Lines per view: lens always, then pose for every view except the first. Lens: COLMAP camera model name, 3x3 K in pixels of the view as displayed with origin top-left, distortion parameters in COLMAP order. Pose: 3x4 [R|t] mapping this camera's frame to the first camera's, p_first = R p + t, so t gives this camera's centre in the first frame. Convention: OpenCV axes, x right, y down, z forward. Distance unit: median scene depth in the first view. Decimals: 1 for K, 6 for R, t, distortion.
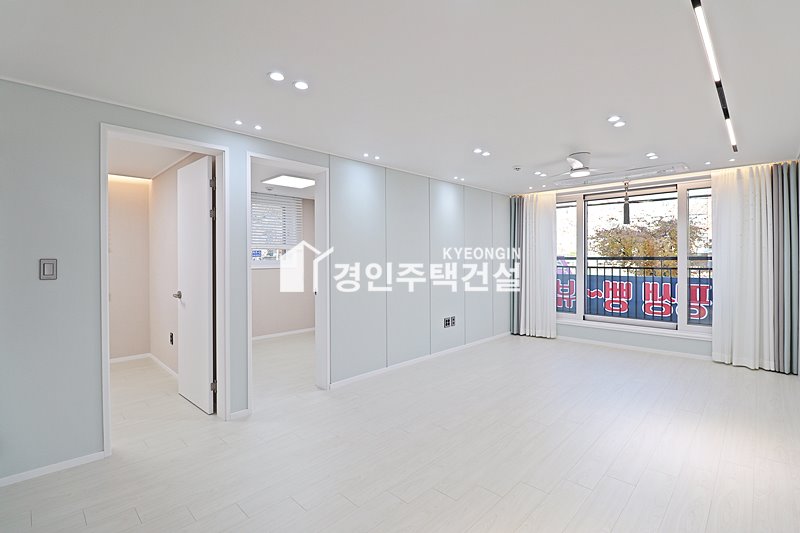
lens RADIAL K [[368.0, 0, 401.3], [0, 368.0, 258.0], [0, 0, 1]] dist [0.002128, -0.012144]
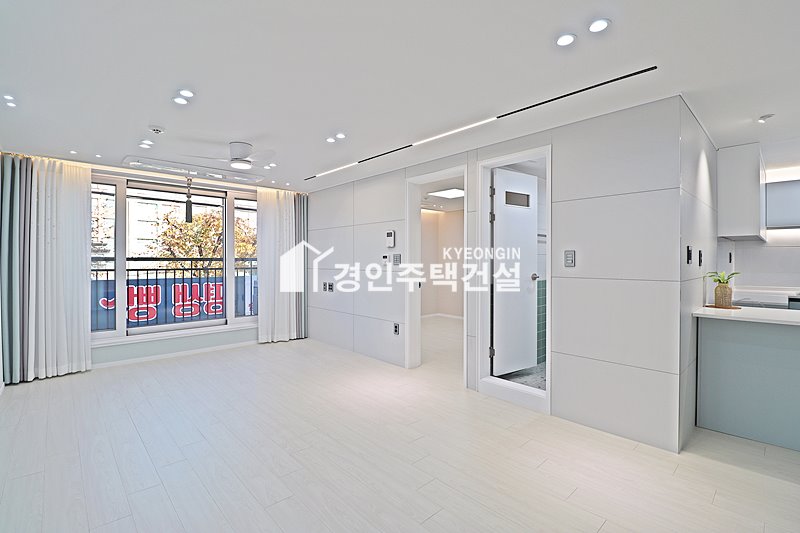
lens RADIAL K [[371.5, 0, 399.0], [0, 371.5, 261.2], [0, 0, 1]] dist [0.002784, -0.013530]
pose [[0.050387, 0.002240, 0.998727, -0.314069], [-0.000619, 0.999997, -0.002212, 0.008699], [-0.998730, -0.000507, 0.050388, 0.411896]]
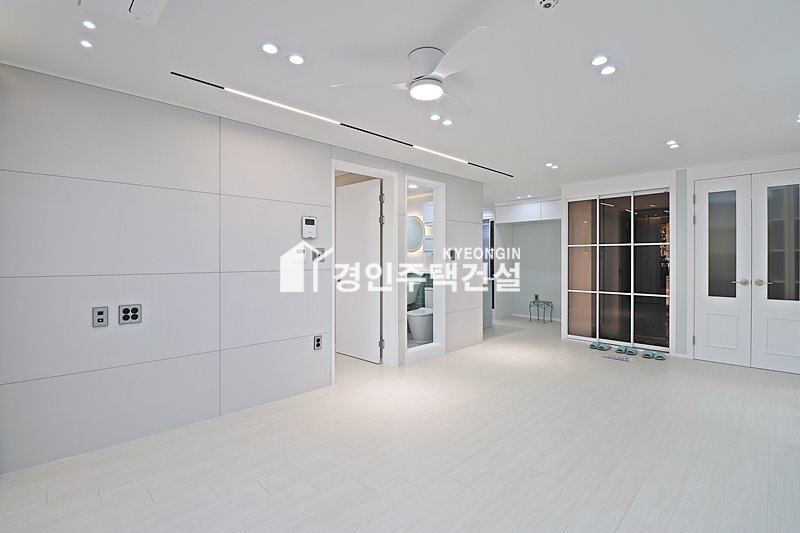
lens RADIAL K [[371.5, 0, 399.0], [0, 371.5, 261.2], [0, 0, 1]] dist [0.002784, -0.013530]
pose [[-0.999774, 0.005605, 0.020509, 0.375889], [0.005781, 0.999947, 0.008553, 0.009594], [-0.020460, 0.008669, -0.999753, 1.132429]]
